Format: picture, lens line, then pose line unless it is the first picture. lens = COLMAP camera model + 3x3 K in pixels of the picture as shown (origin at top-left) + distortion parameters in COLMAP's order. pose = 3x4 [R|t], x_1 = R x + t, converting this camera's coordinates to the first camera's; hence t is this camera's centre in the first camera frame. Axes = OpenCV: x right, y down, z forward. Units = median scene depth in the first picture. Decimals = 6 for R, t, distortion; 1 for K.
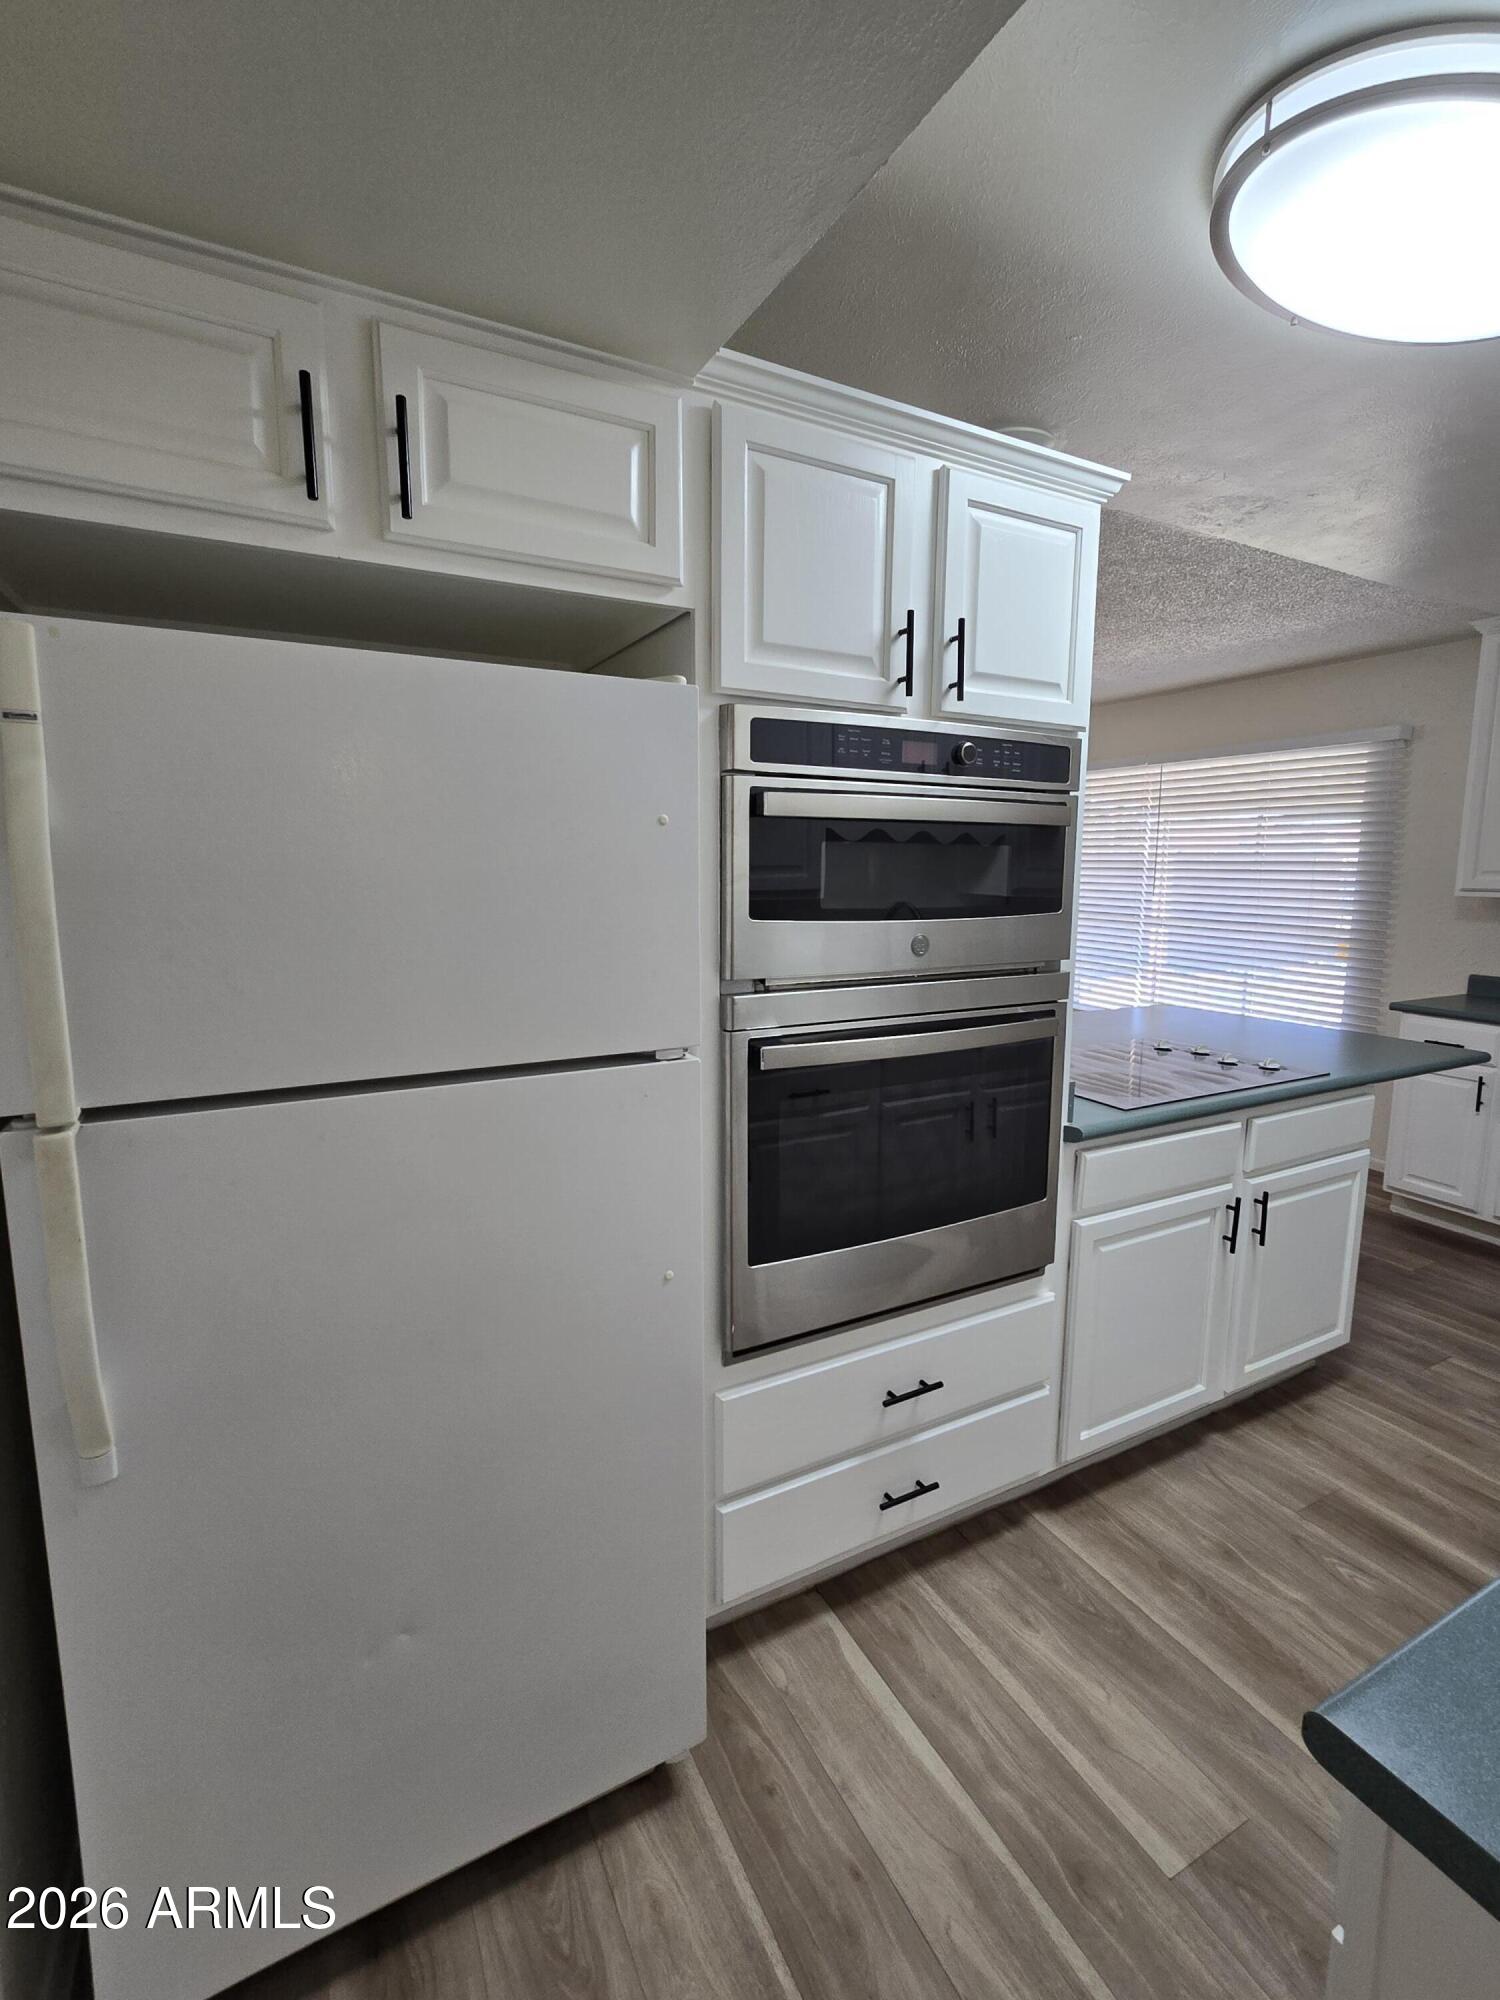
lens RADIAL K [[907.1, 0, 775.4], [0, 907.1, 989.7], [0, 0, 1]] dist [-0.004172, 0.000927]
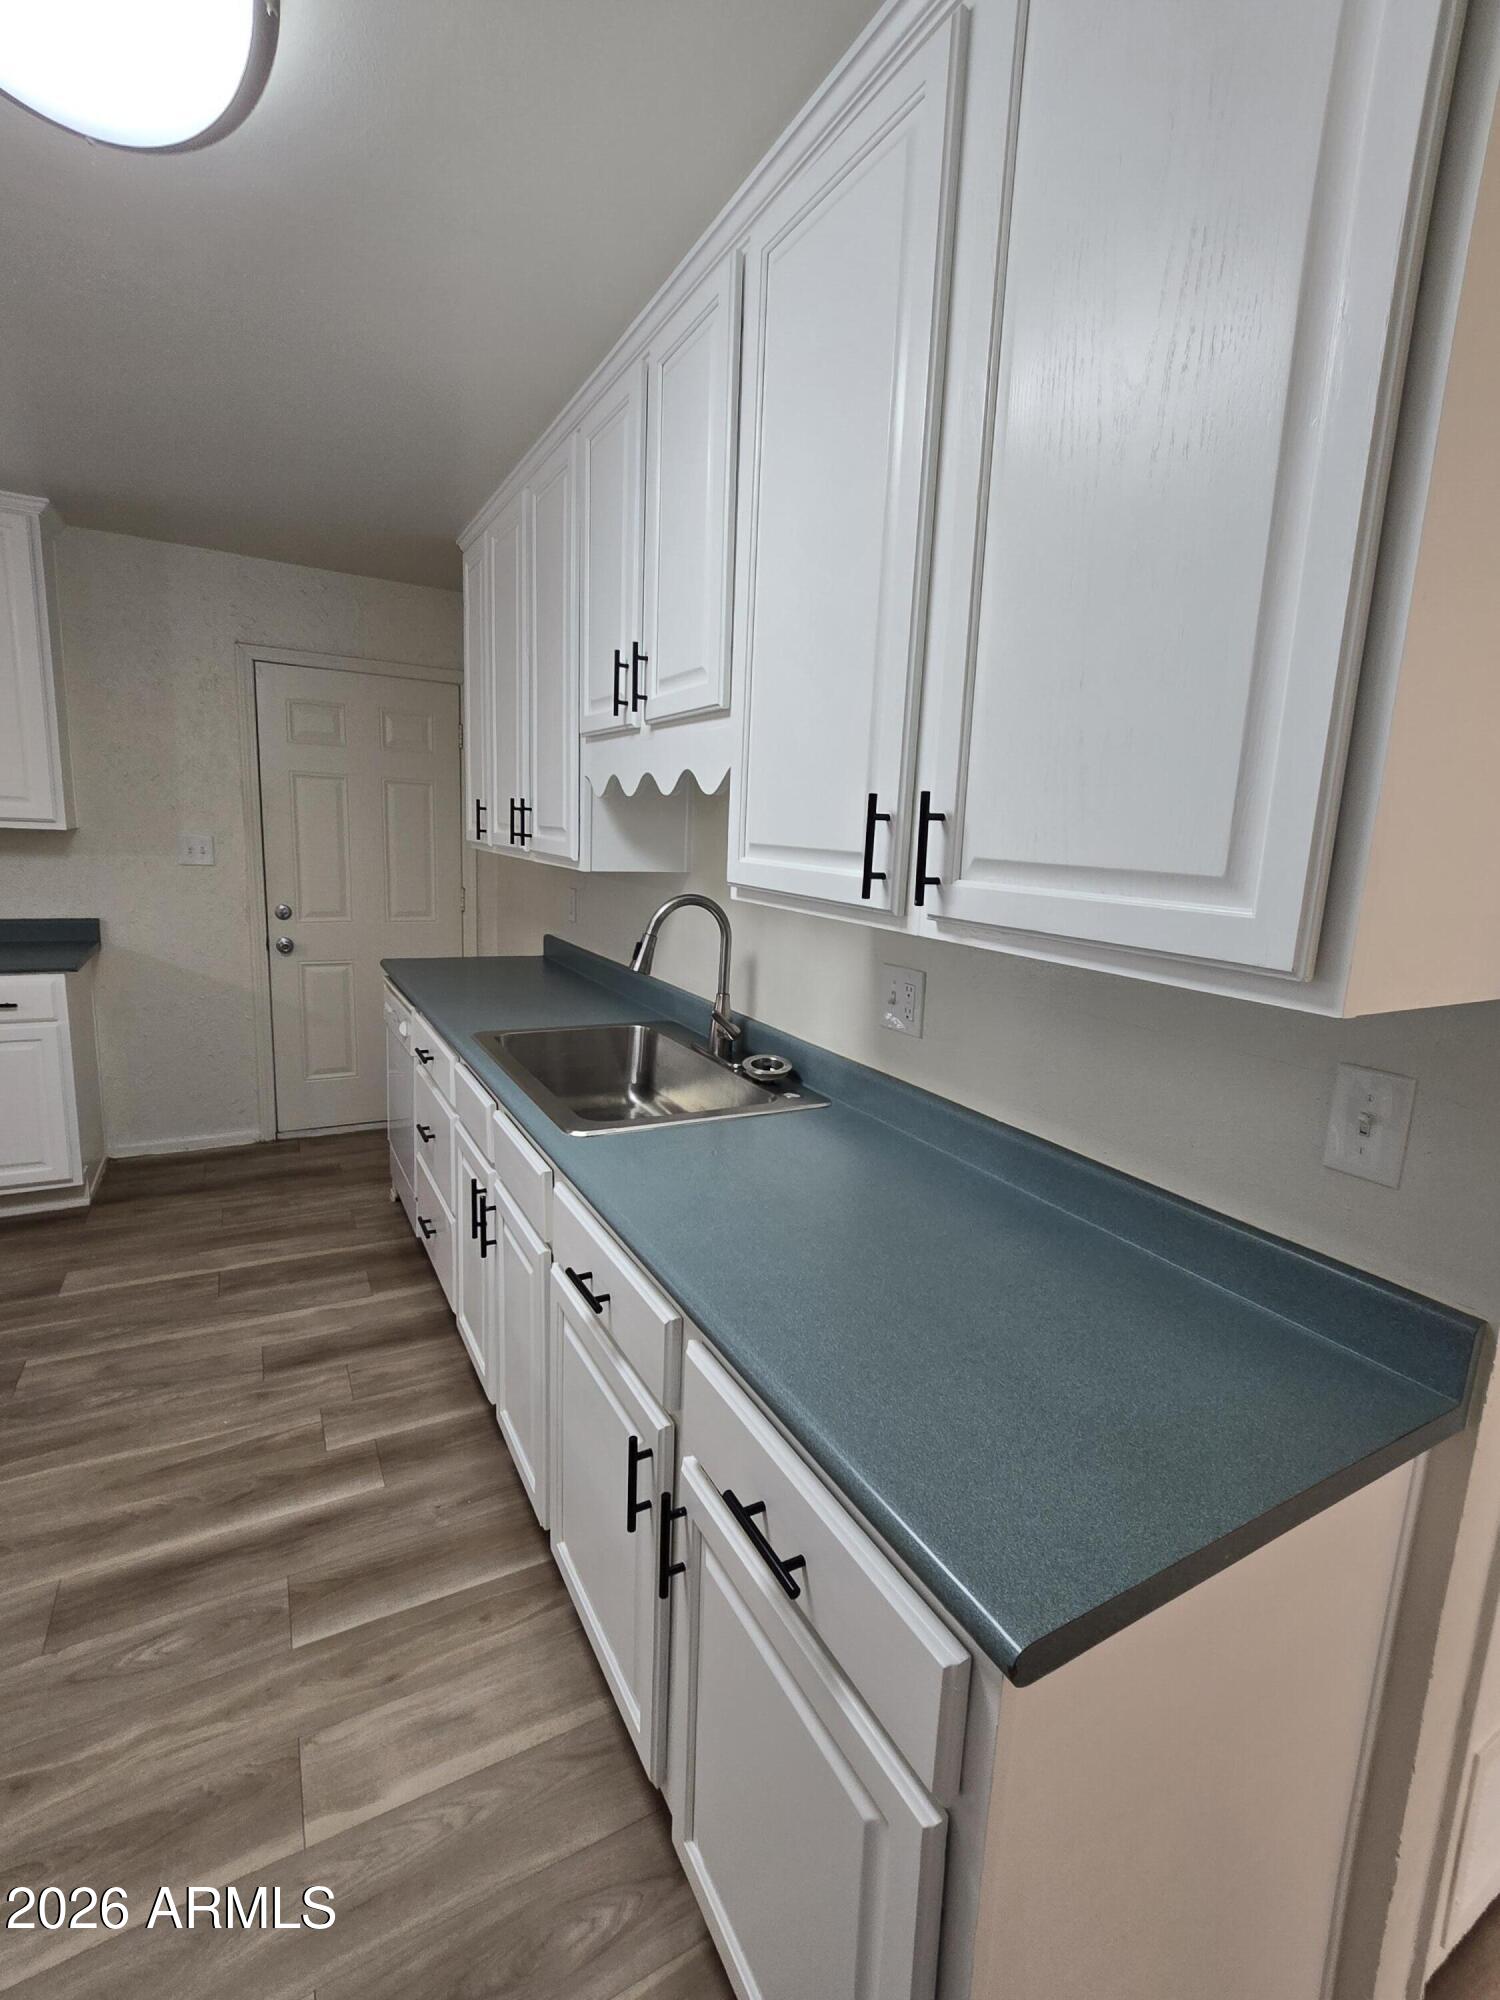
lens RADIAL K [[907.1, 0, 775.4], [0, 907.1, 989.7], [0, 0, 1]] dist [-0.004172, 0.000927]
pose [[-0.032514, -0.176127, 0.983830, -0.092238], [0.084926, 0.980304, 0.178302, -0.051327], [-0.995857, 0.089350, -0.016916, 0.363001]]
